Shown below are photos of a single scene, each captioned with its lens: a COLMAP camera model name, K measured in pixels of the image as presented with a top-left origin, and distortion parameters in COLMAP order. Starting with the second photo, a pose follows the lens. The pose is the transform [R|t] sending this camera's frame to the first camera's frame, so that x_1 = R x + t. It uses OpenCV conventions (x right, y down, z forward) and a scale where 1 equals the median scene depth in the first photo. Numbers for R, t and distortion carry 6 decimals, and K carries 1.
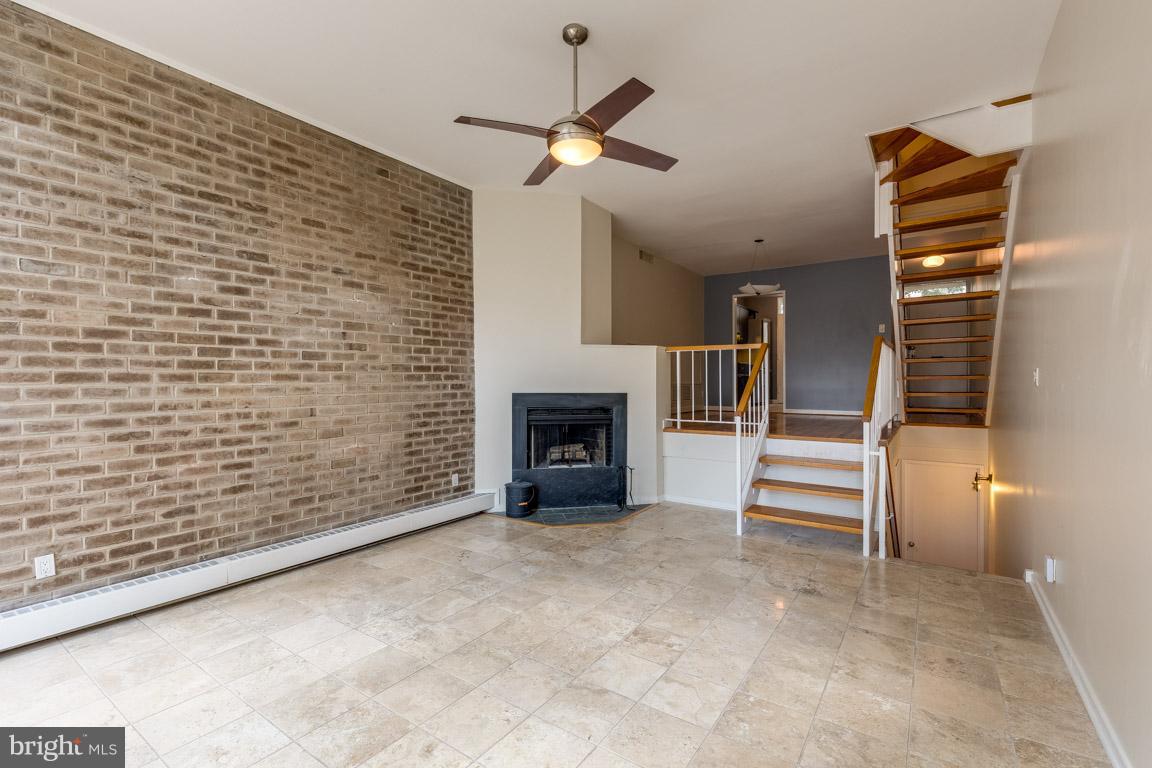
lens RADIAL K [[494.4, 0, 563.6], [0, 494.4, 359.4], [0, 0, 1]] dist [-0.000768, -0.000998]
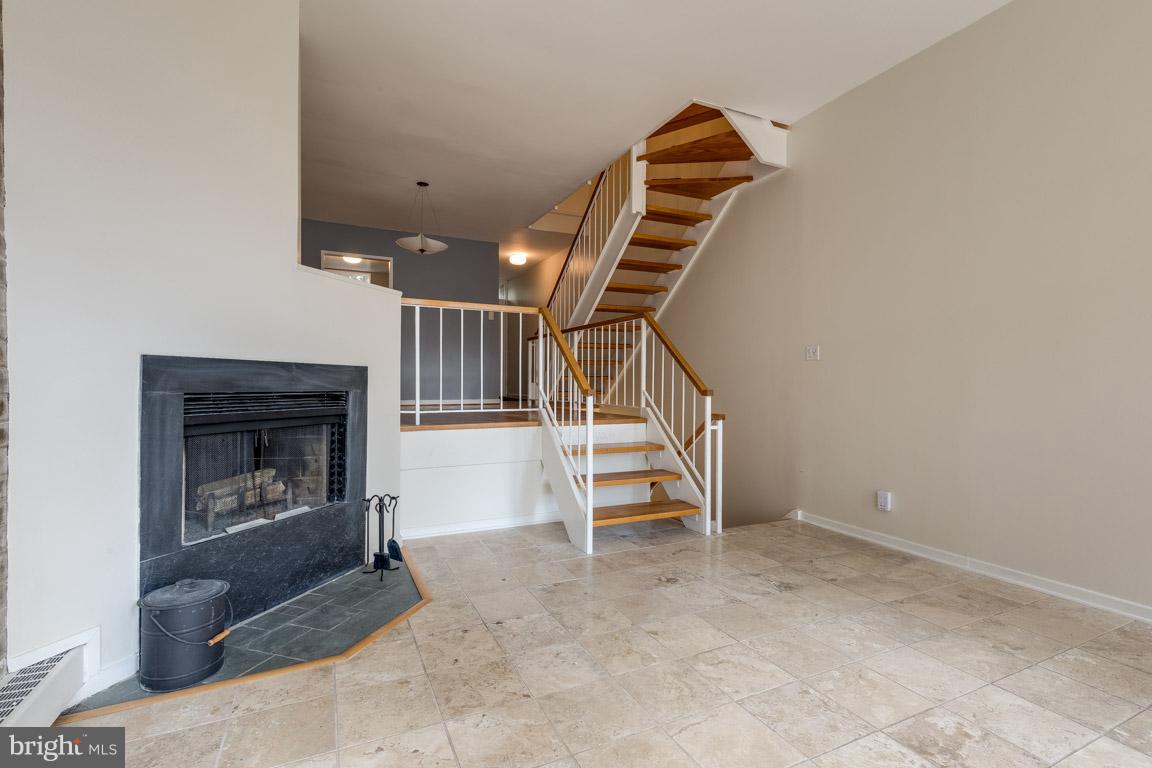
lens RADIAL K [[520.8, 0, 573.0], [0, 520.8, 375.6], [0, 0, 1]] dist [0.000723, 0.000253]
pose [[0.489448, 0.018358, 0.871839, -0.334077], [-0.045698, 0.998945, 0.004621, 0.078871], [-0.870834, -0.042103, 0.489770, 0.616040]]
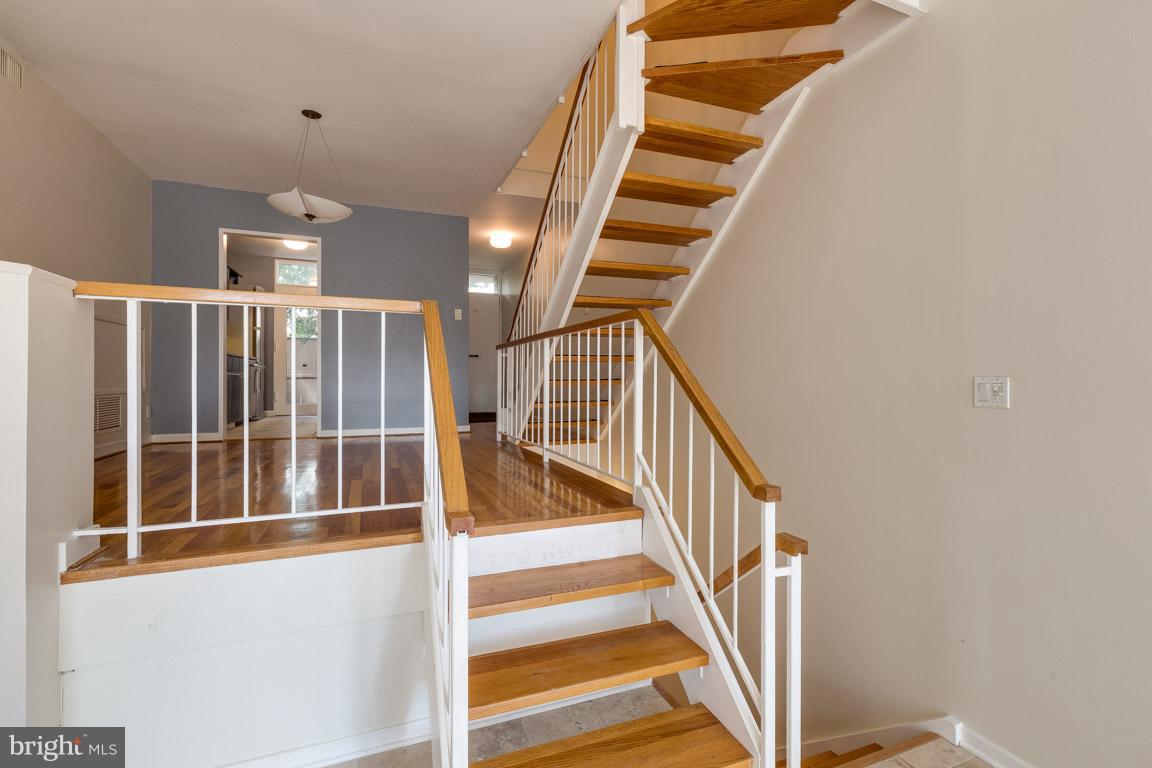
lens RADIAL K [[520.8, 0, 585.3], [0, 520.8, 381.5], [0, 0, 1]] dist [0.000723, 0.000253]
pose [[0.520813, -0.003185, 0.853665, 0.133220], [-0.038611, 0.998882, 0.027283, 0.015969], [-0.852797, -0.047171, 0.520108, 0.762147]]
